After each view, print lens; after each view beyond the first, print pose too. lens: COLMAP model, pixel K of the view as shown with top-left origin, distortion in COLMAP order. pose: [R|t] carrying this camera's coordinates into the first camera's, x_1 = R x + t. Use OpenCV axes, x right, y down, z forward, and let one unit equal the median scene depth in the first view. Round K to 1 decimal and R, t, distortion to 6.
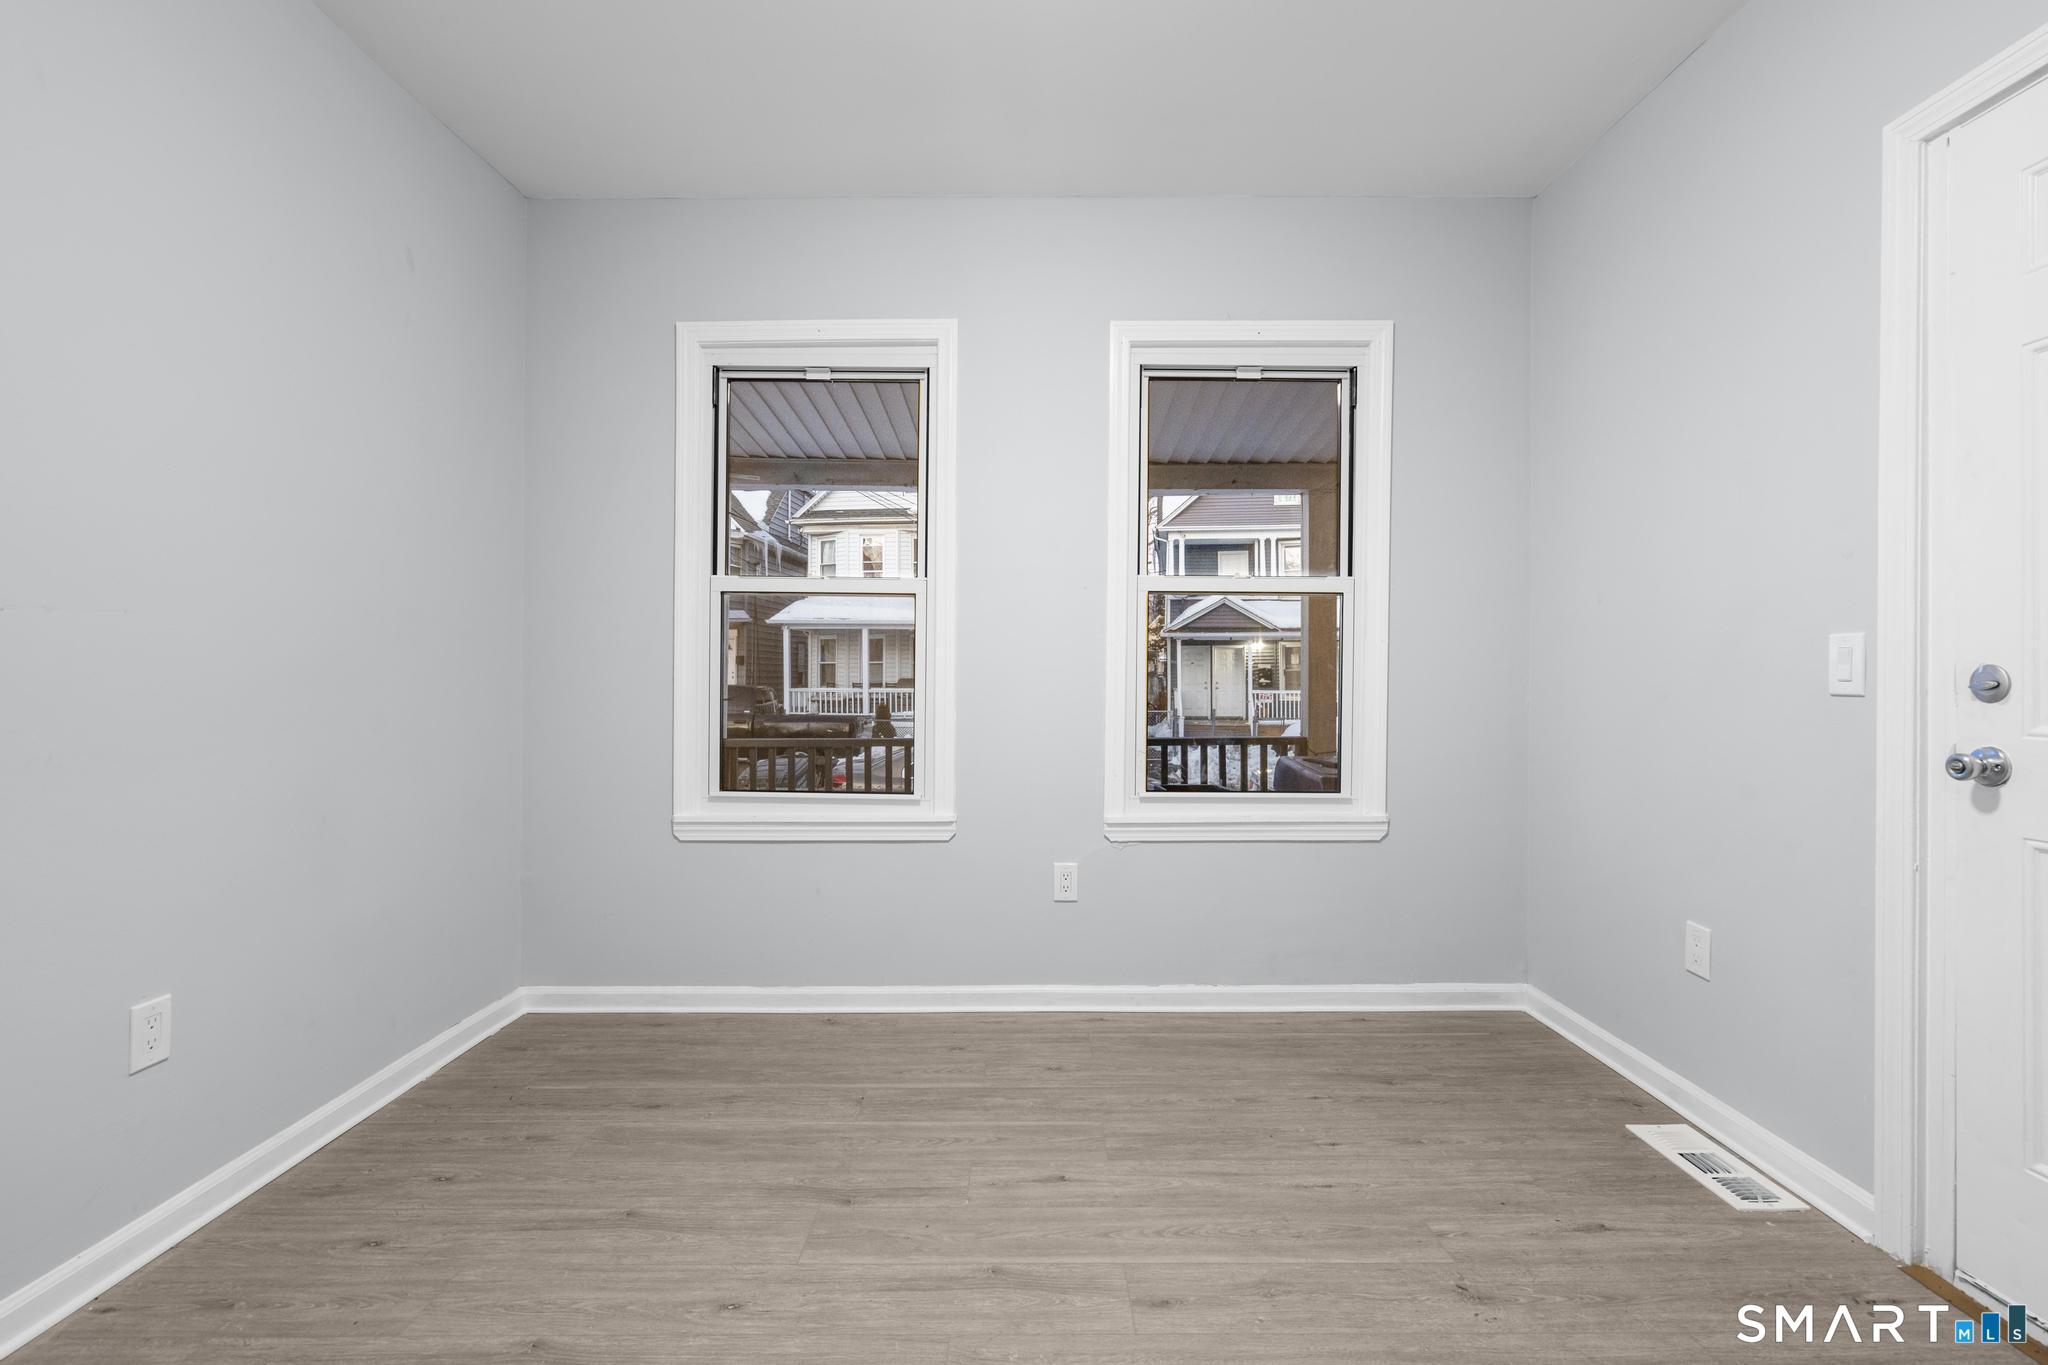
lens RADIAL K [[920.4, 0, 1024.5], [0, 920.4, 671.0], [0, 0, 1]] dist [-0.005214, 0.002869]
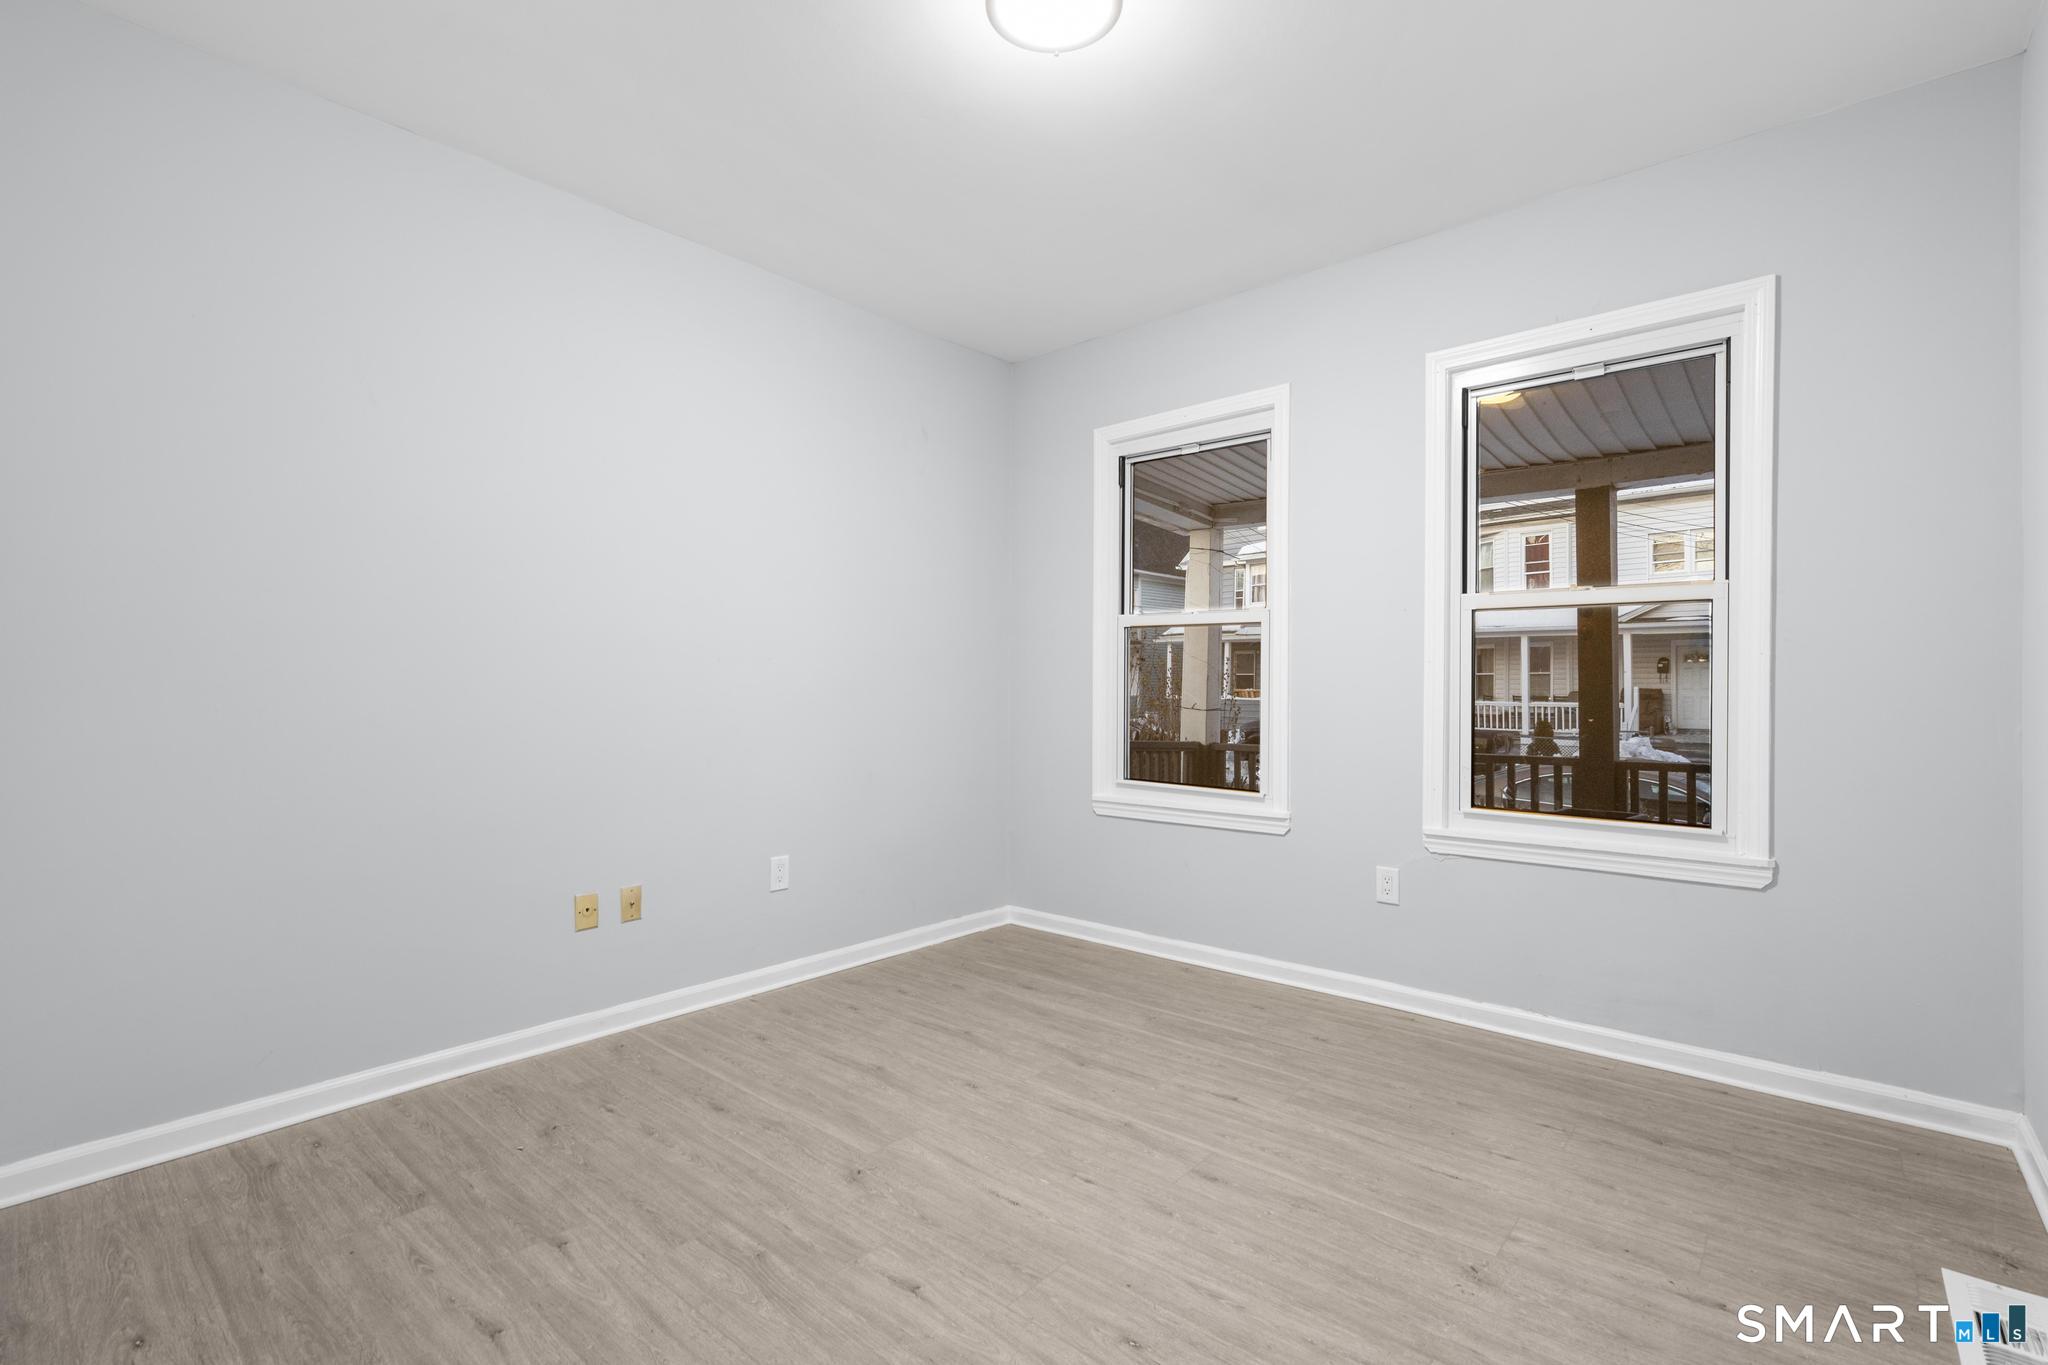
lens RADIAL K [[920.4, 0, 1024.6], [0, 920.4, 673.1], [0, 0, 1]] dist [-0.005214, 0.002869]
pose [[0.755408, -0.008789, -0.655196, 0.516134], [0.002090, 0.999937, -0.011004, -0.008671], [0.655252, 0.006943, 0.755379, -0.103292]]
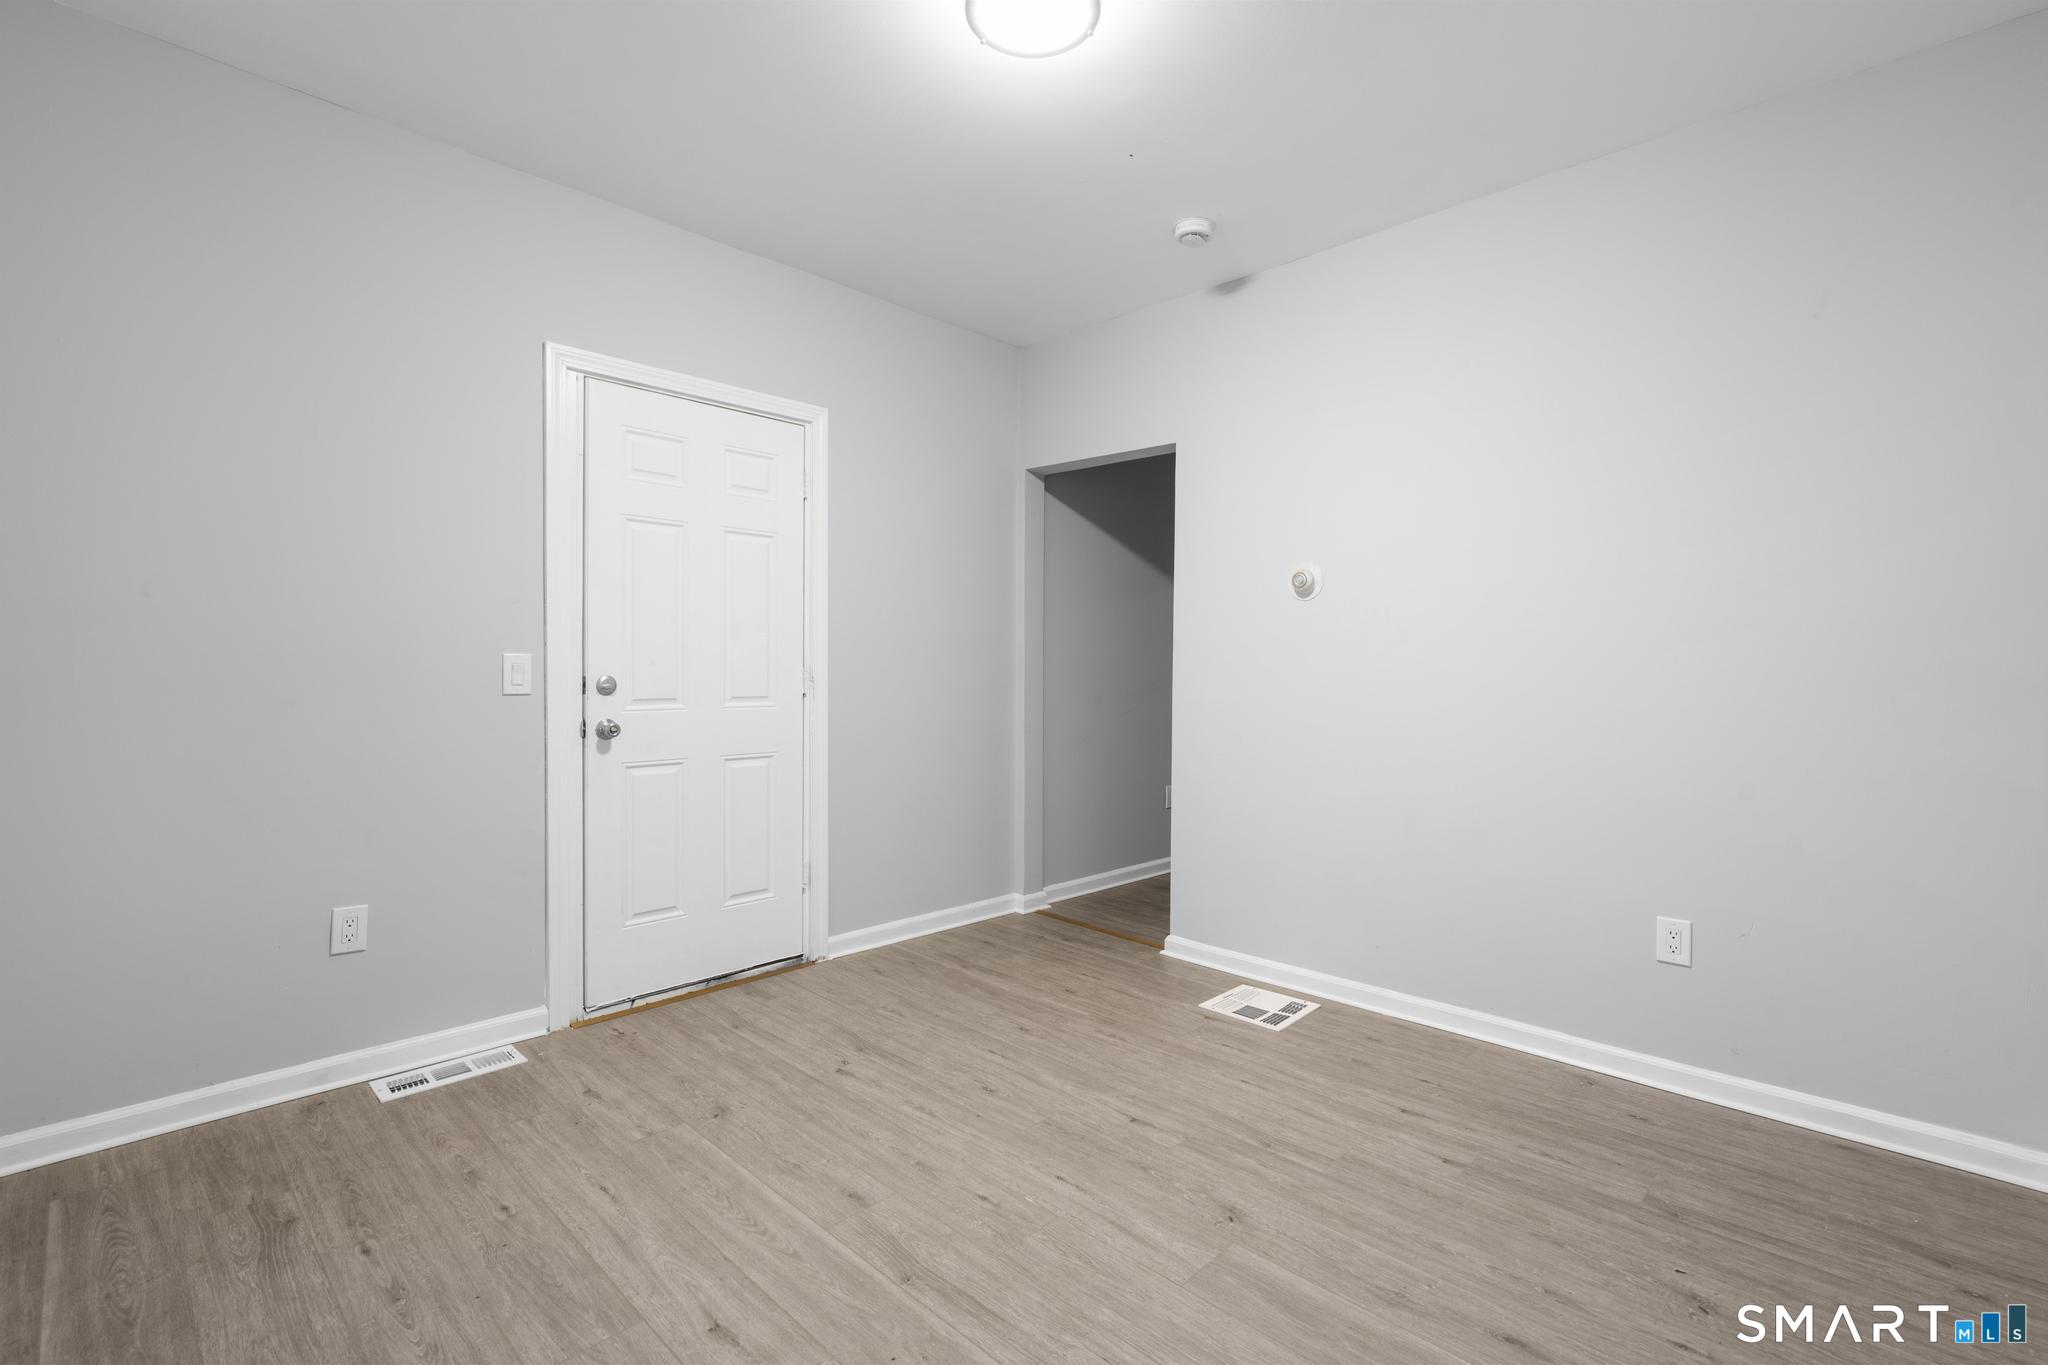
lens RADIAL K [[920.4, 0, 1015.6], [0, 920.4, 685.9], [0, 0, 1]] dist [-0.005214, 0.002869]
pose [[-0.710440, -0.018306, 0.703519, -0.554502], [-0.011093, 0.999829, 0.014814, -0.015155], [-0.703670, 0.002720, -0.710522, 1.103013]]
